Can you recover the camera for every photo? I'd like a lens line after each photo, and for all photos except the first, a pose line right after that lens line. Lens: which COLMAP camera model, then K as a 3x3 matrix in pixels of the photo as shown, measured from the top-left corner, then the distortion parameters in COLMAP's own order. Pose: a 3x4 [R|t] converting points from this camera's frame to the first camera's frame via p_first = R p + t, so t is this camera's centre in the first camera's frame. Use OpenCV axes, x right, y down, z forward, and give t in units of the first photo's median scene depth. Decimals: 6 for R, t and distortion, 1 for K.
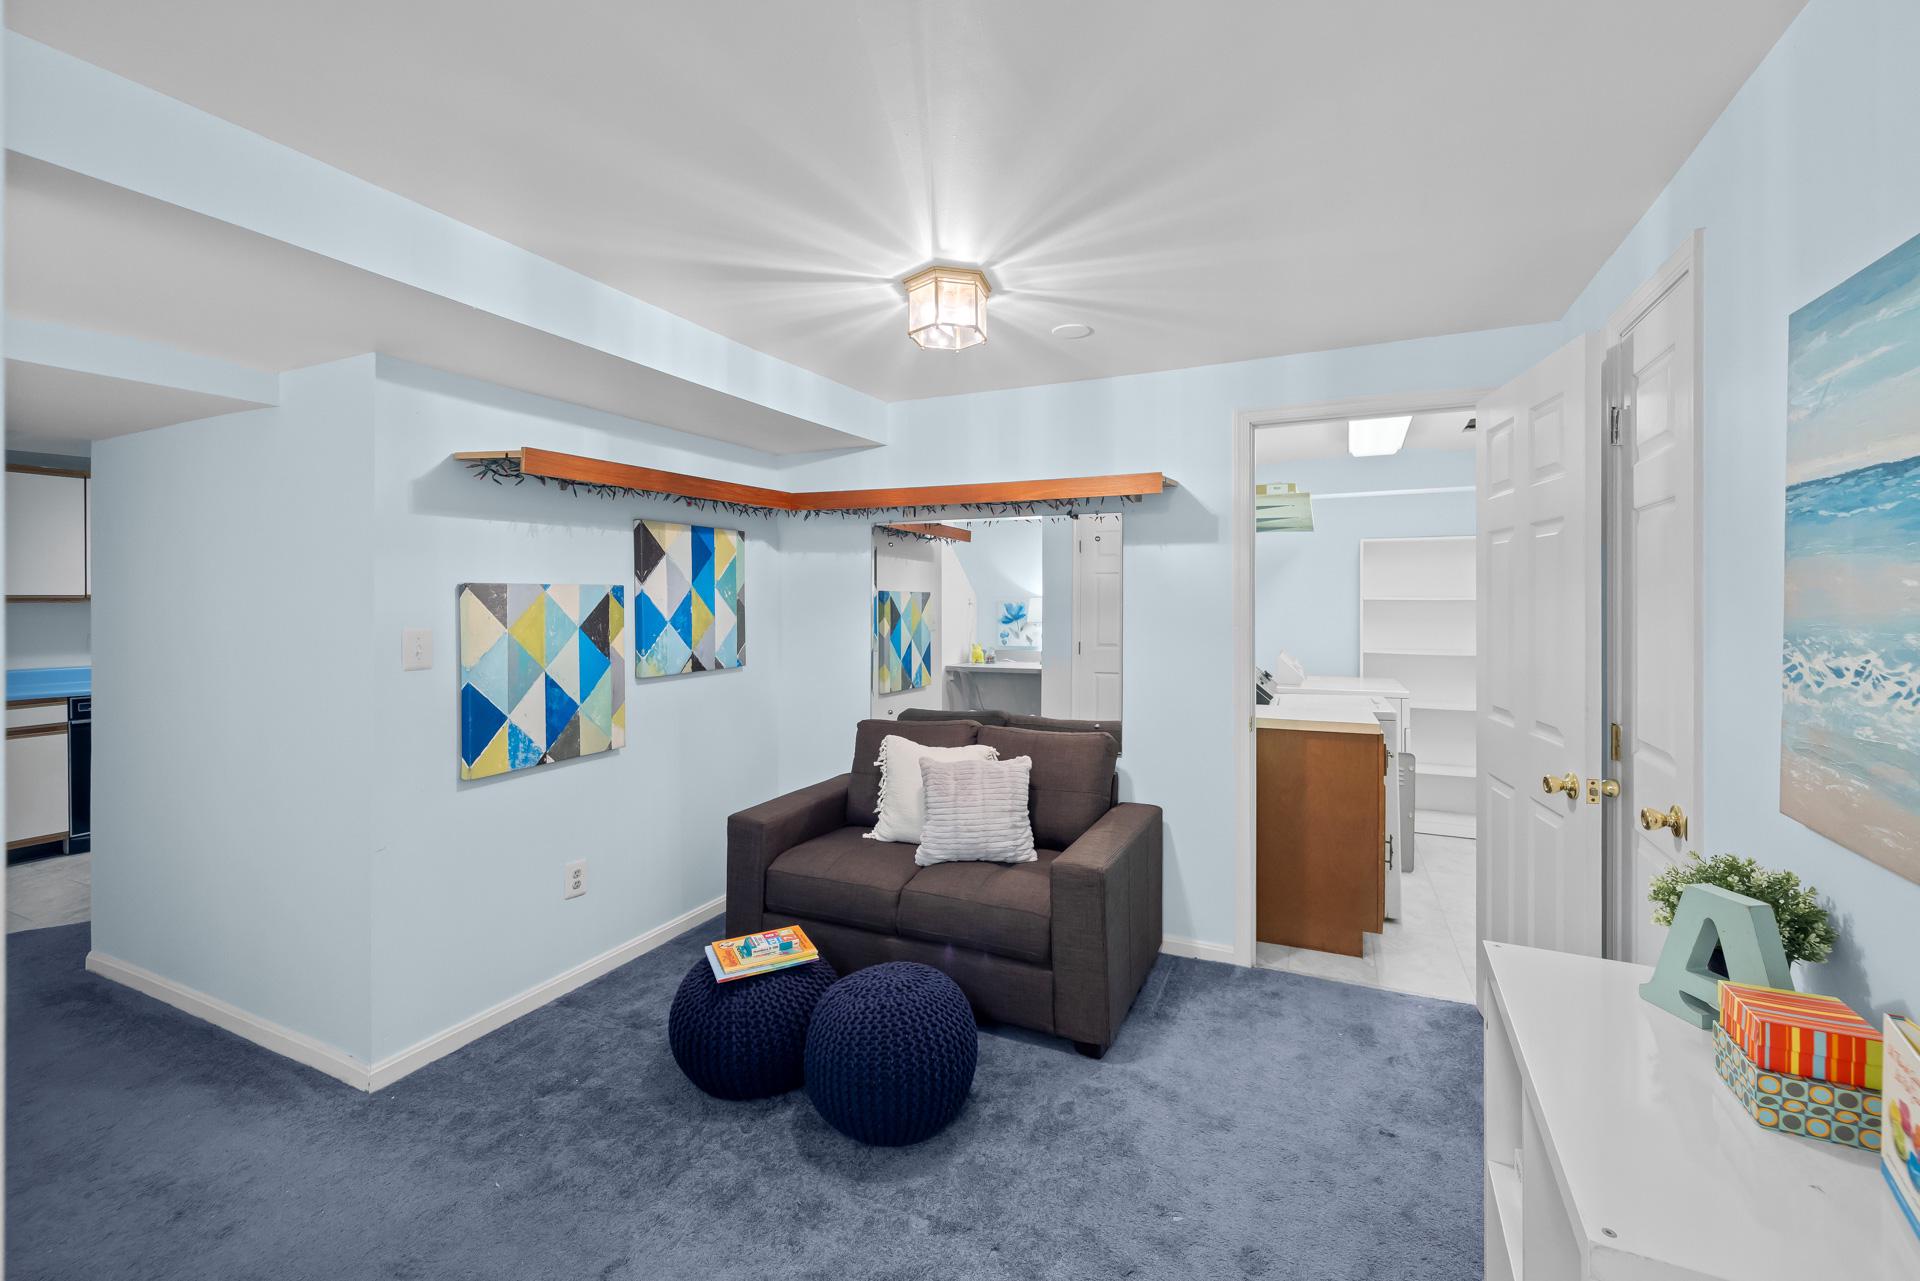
lens RADIAL K [[830.1, 0, 942.5], [0, 830.1, 597.7], [0, 0, 1]] dist [0.003219, 0.001181]
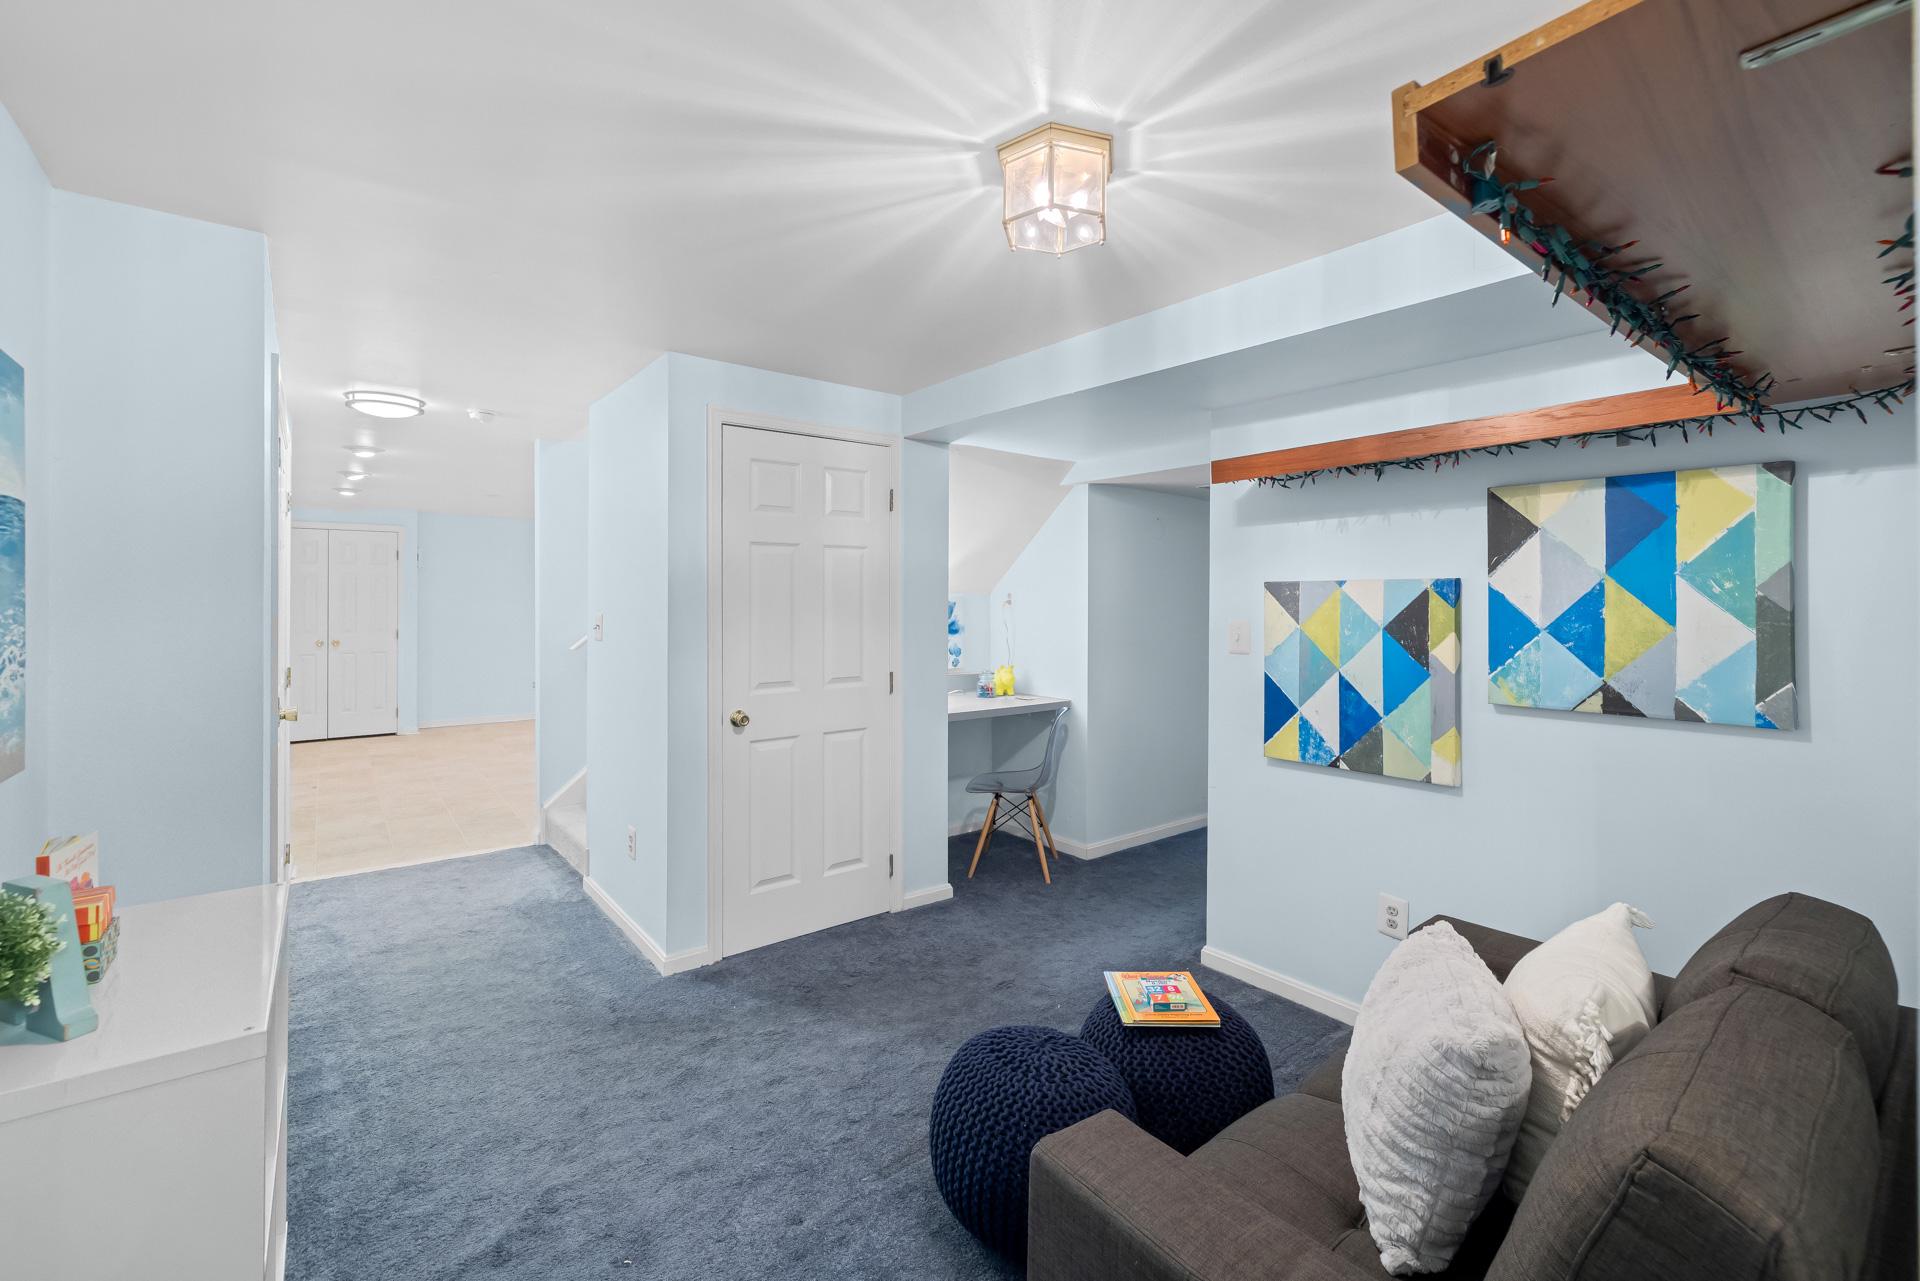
lens RADIAL K [[830.1, 0, 964.8], [0, 830.1, 598.7], [0, 0, 1]] dist [0.003219, 0.001181]
pose [[-0.440346, 0.001099, -0.897828, 0.540856], [0.000272, 0.999999, 0.001091, 0.003125], [0.897828, 0.000236, -0.440346, 0.978893]]
